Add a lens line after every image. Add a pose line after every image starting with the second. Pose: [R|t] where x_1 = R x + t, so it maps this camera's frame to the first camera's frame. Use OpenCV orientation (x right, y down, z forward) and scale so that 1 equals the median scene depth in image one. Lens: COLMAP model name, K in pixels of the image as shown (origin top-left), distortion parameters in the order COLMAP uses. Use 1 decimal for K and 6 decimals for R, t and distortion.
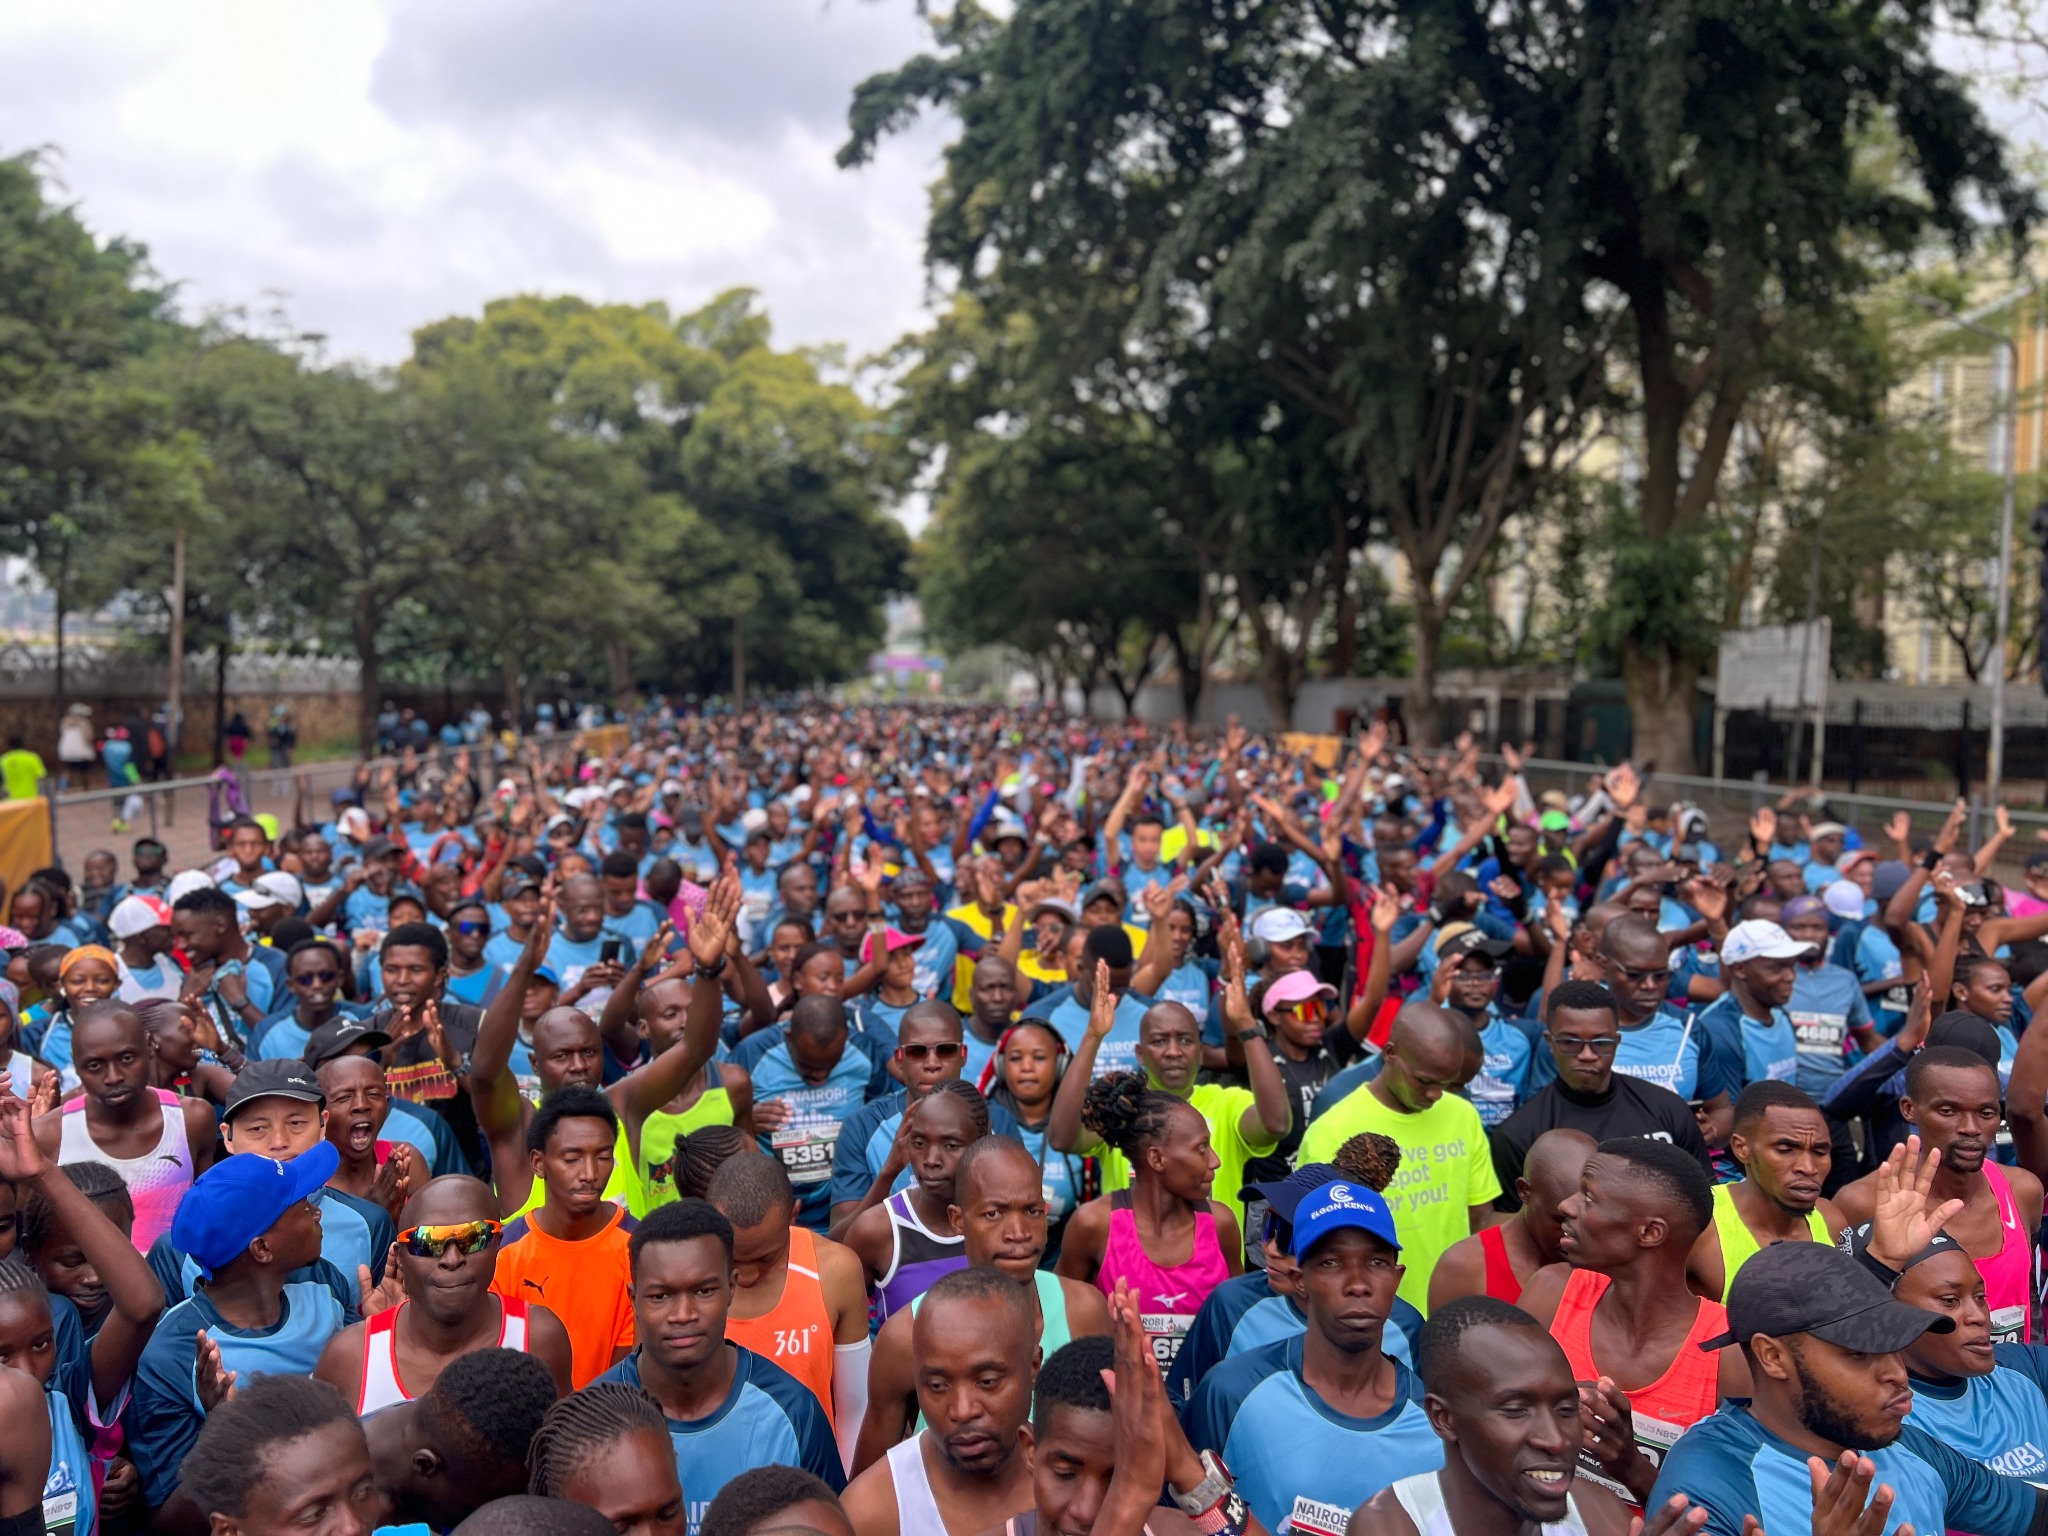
lens RADIAL K [[1520.0, 0, 1024.0], [0, 1520.0, 768.0], [0, 0, 1]] dist [0.062742, -0.060880]
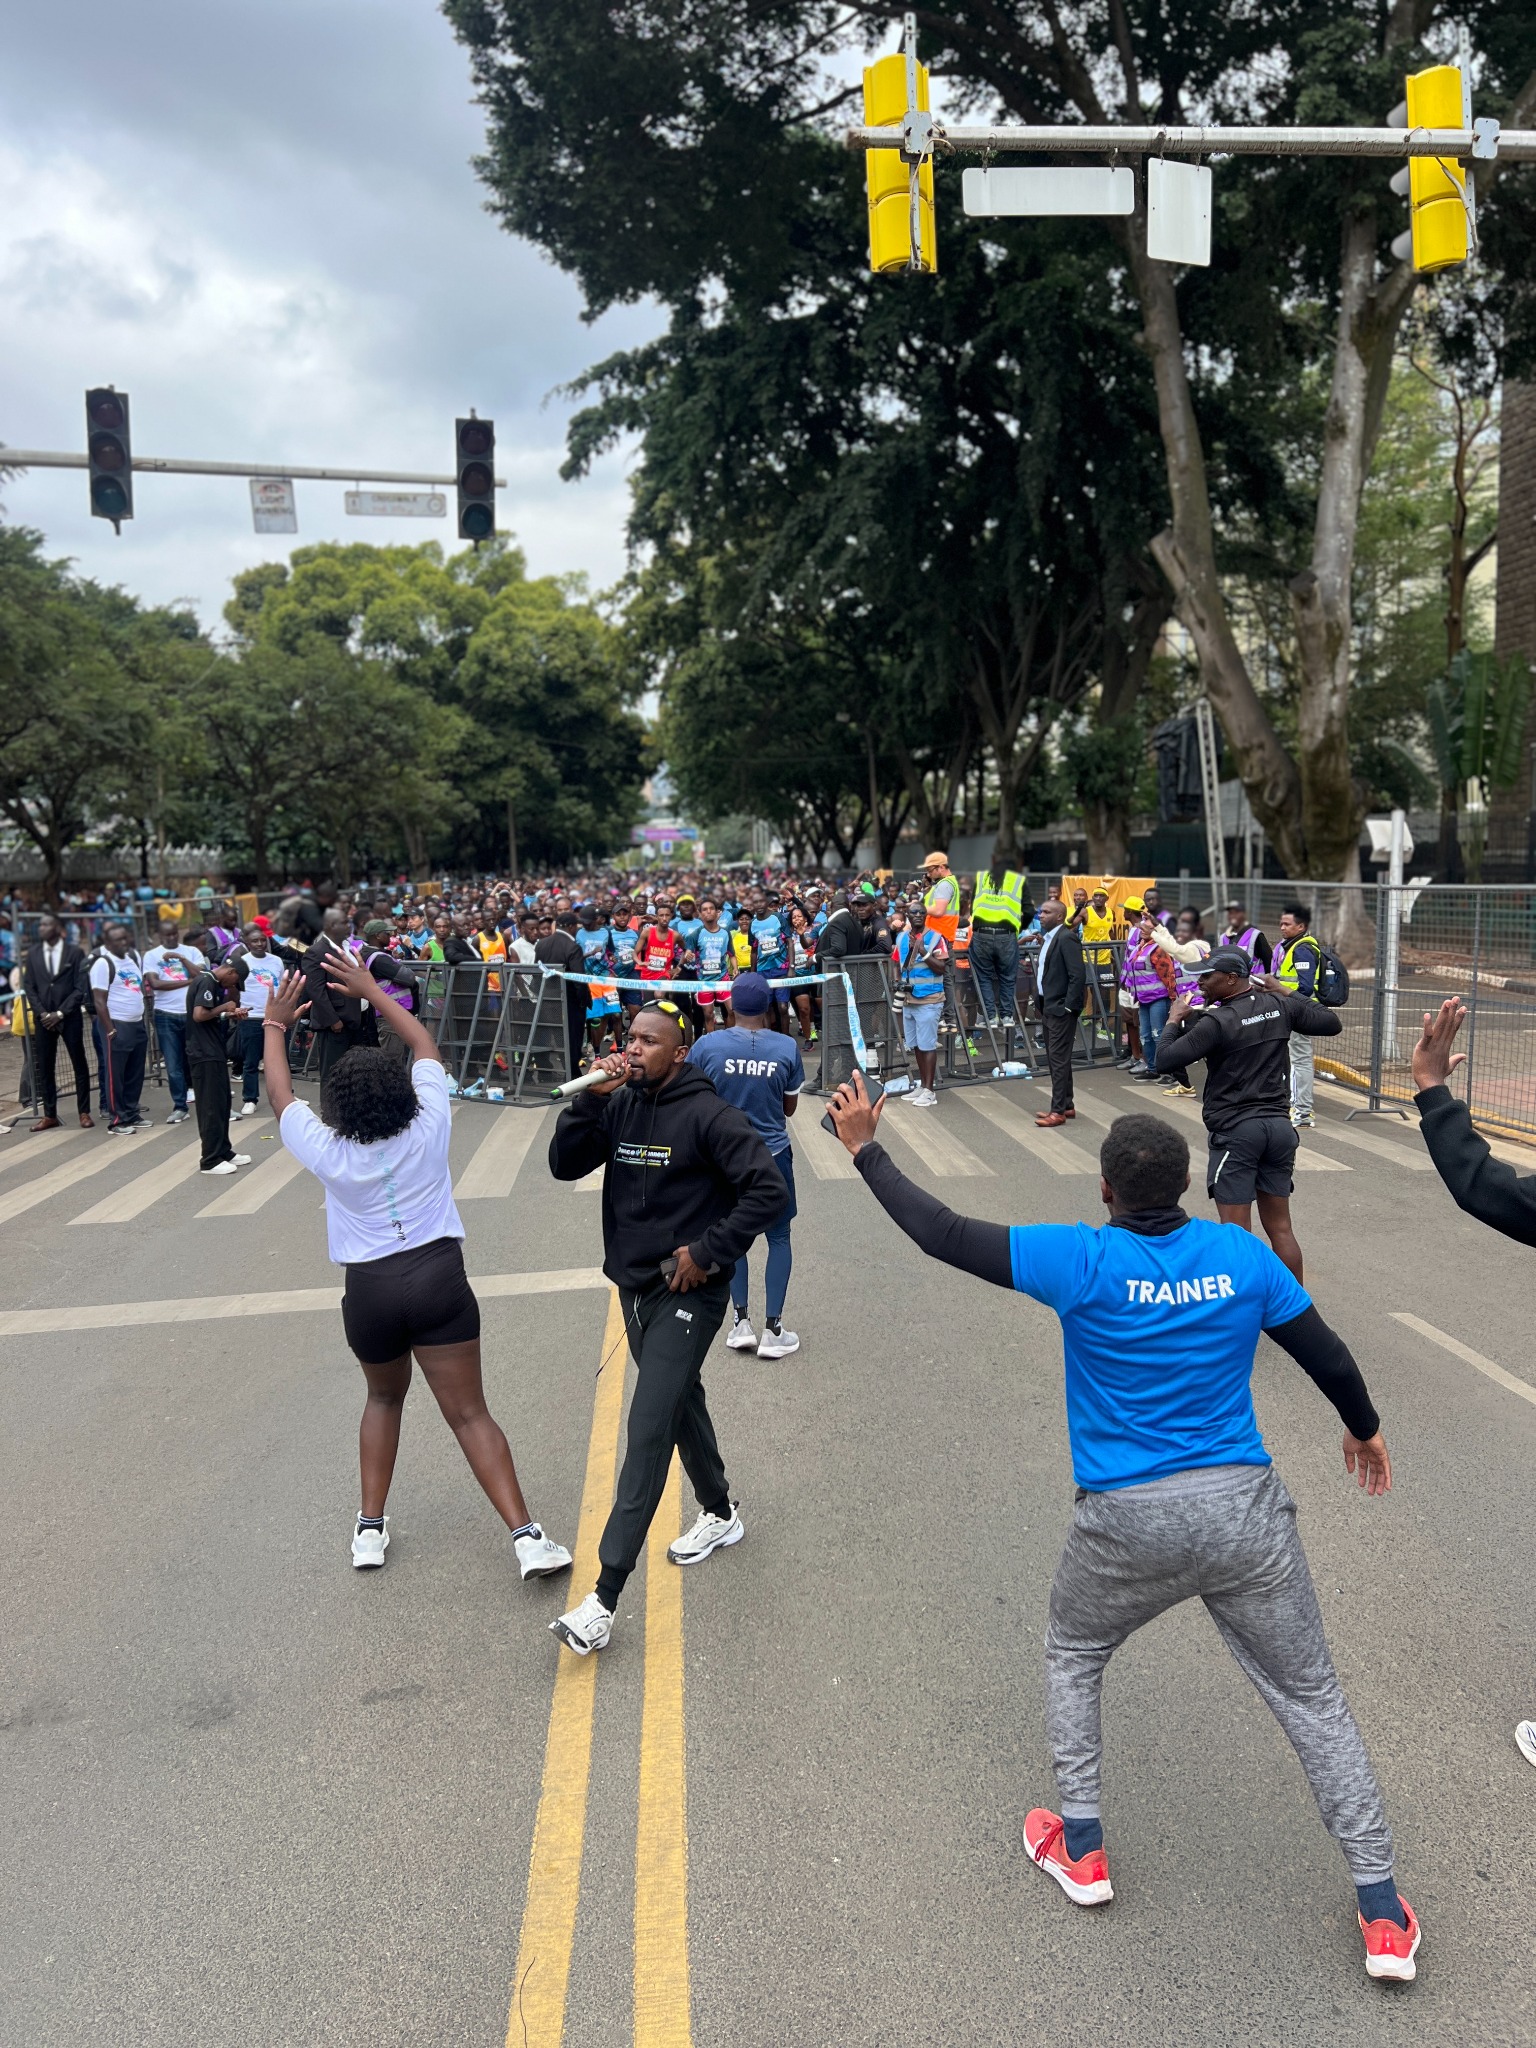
lens RADIAL K [[1520.0, 0, 768.0], [0, 1520.0, 1024.0], [0, 0, 1]] dist [0.062742, -0.060880]
pose [[0.998835, -0.040273, -0.026580, 0.049699], [0.041750, 0.997468, 0.057578, 0.019610], [0.024194, -0.058621, 0.997987, -0.253080]]
